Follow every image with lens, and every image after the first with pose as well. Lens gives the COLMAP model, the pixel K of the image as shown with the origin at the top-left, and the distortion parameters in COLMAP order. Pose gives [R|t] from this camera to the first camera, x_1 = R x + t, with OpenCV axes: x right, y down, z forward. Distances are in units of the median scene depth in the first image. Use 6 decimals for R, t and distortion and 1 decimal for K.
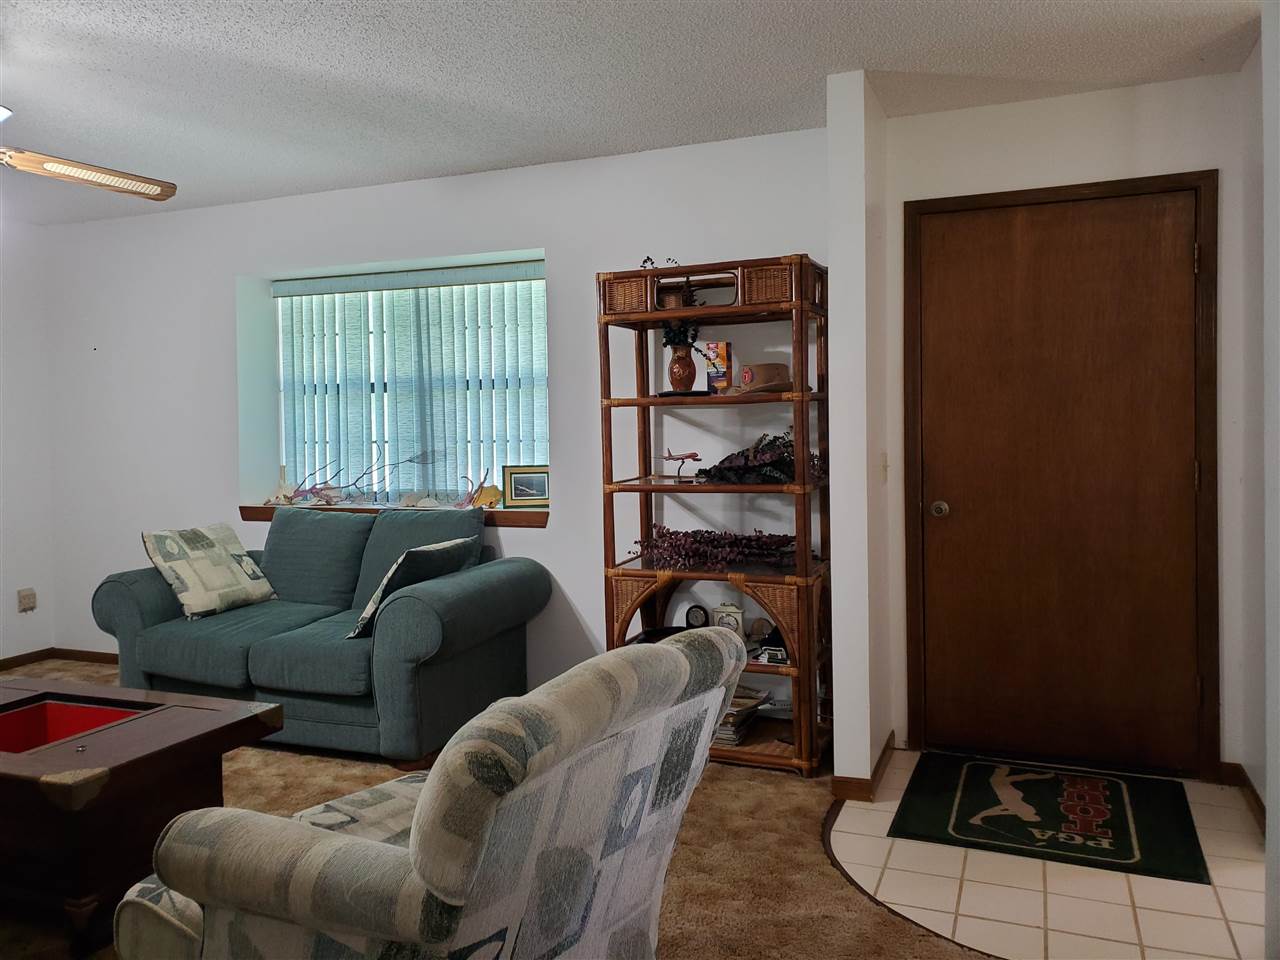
lens RADIAL K [[992.7, 0, 636.5], [0, 992.7, 463.7], [0, 0, 1]] dist [0.157425, -0.177217]
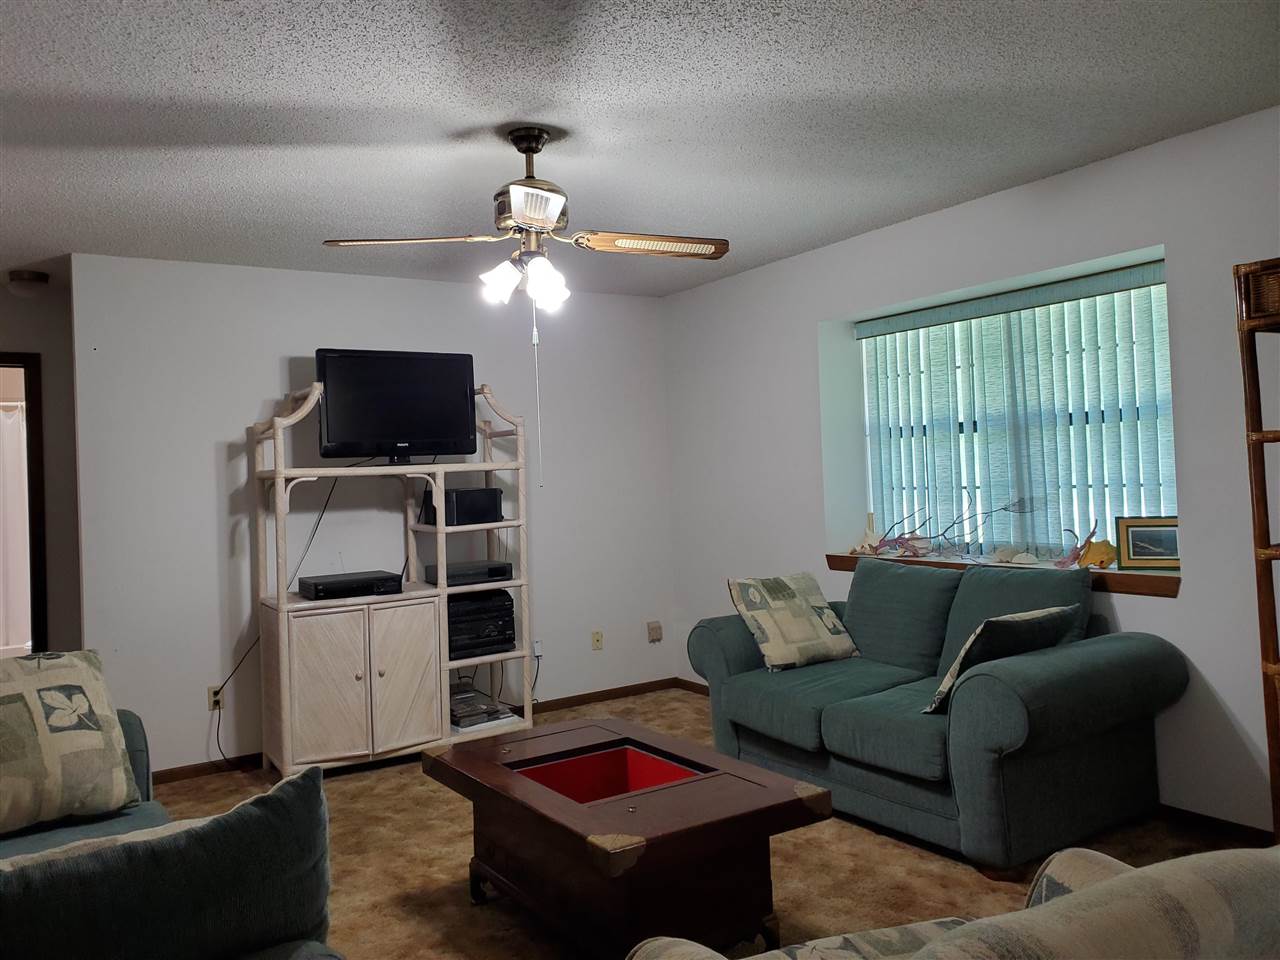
lens RADIAL K [[983.4, 0, 633.1], [0, 983.4, 455.9], [0, 0, 1]] dist [0.070244, -0.172373]
pose [[0.808908, -0.027643, -0.587285, 0.022581], [0.003868, 0.999123, -0.041701, -0.015700], [0.587922, 0.031461, 0.808306, 0.117455]]
